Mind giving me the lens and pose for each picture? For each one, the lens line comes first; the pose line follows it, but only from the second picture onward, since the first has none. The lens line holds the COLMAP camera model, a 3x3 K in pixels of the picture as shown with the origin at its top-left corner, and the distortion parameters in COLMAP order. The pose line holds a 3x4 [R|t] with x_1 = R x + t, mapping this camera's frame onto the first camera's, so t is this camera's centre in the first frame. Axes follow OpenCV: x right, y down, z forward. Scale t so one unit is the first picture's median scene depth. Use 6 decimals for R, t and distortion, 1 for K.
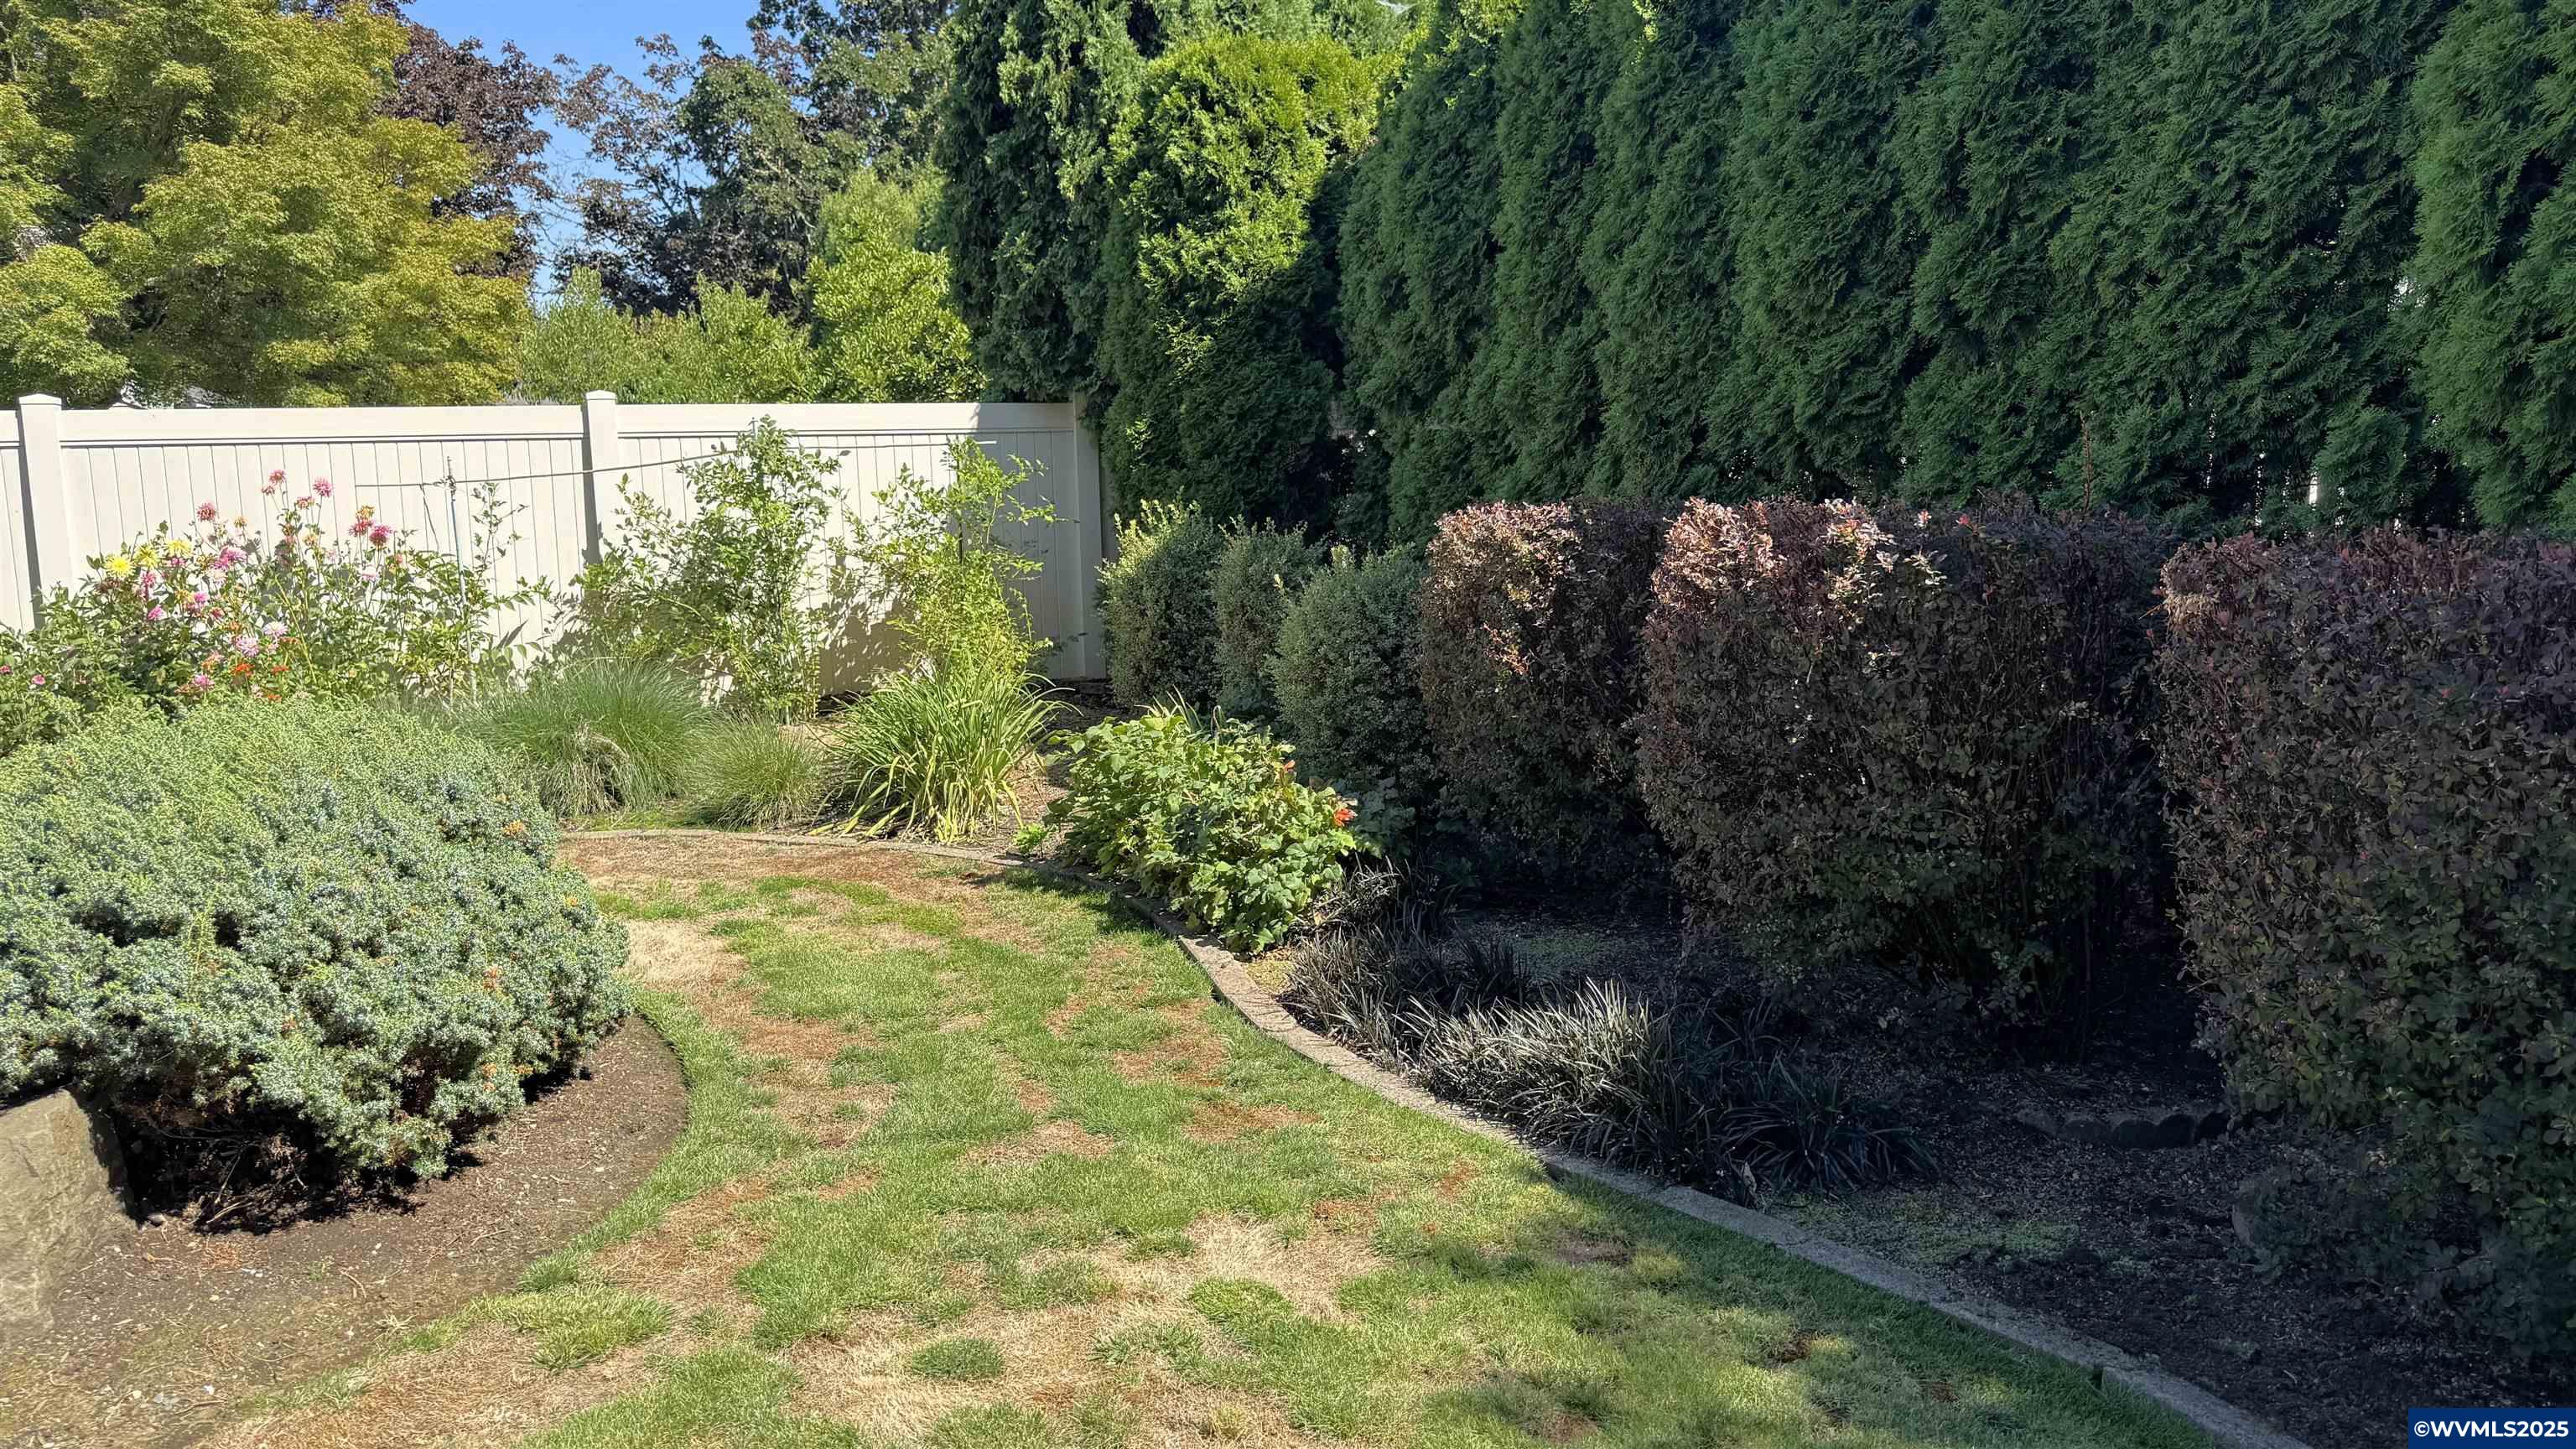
lens RADIAL K [[1791.7, 0, 1286.4], [0, 1791.7, 727.2], [0, 0, 1]] dist [0.002620, 0.000250]
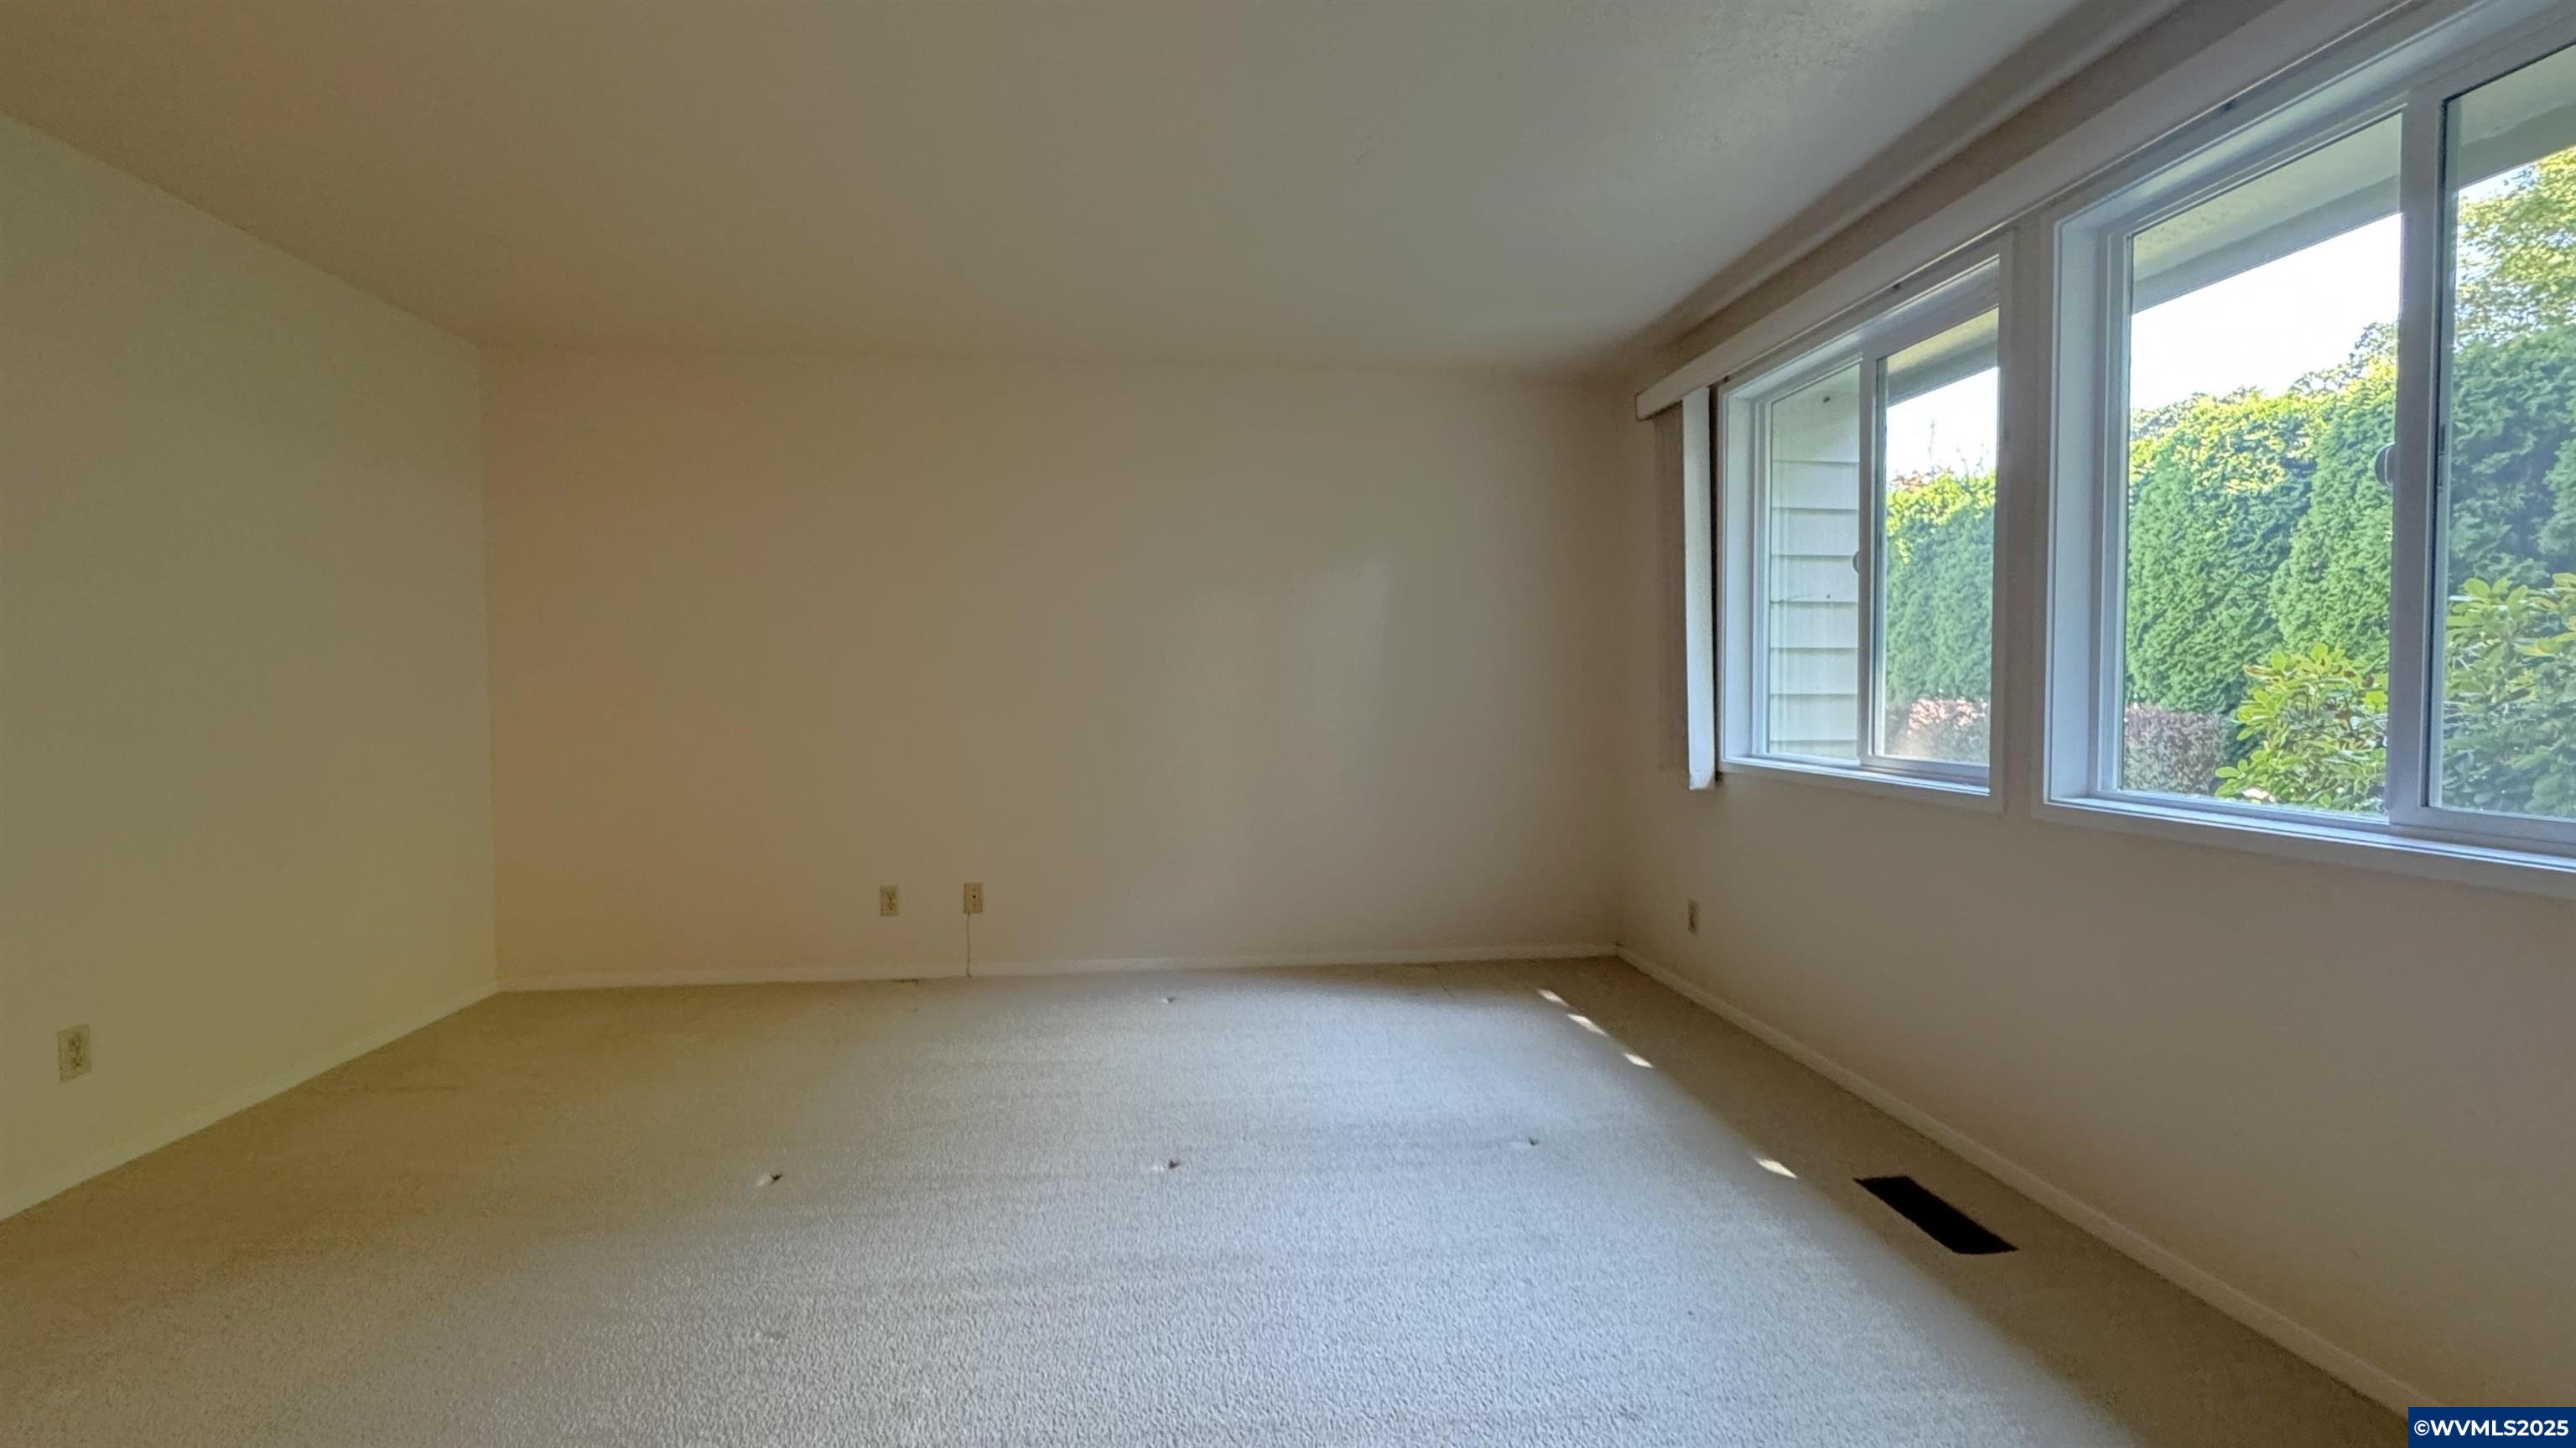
lens RADIAL K [[1088.2, 0, 1287.7], [0, 1088.2, 709.4], [0, 0, 1]] dist [0.001906, 0.000077]
pose [[0.953322, 0.029907, -0.300470, -0.285192], [-0.068616, 0.990507, -0.119115, 0.205378], [0.294055, 0.134172, 0.946324, -1.252853]]
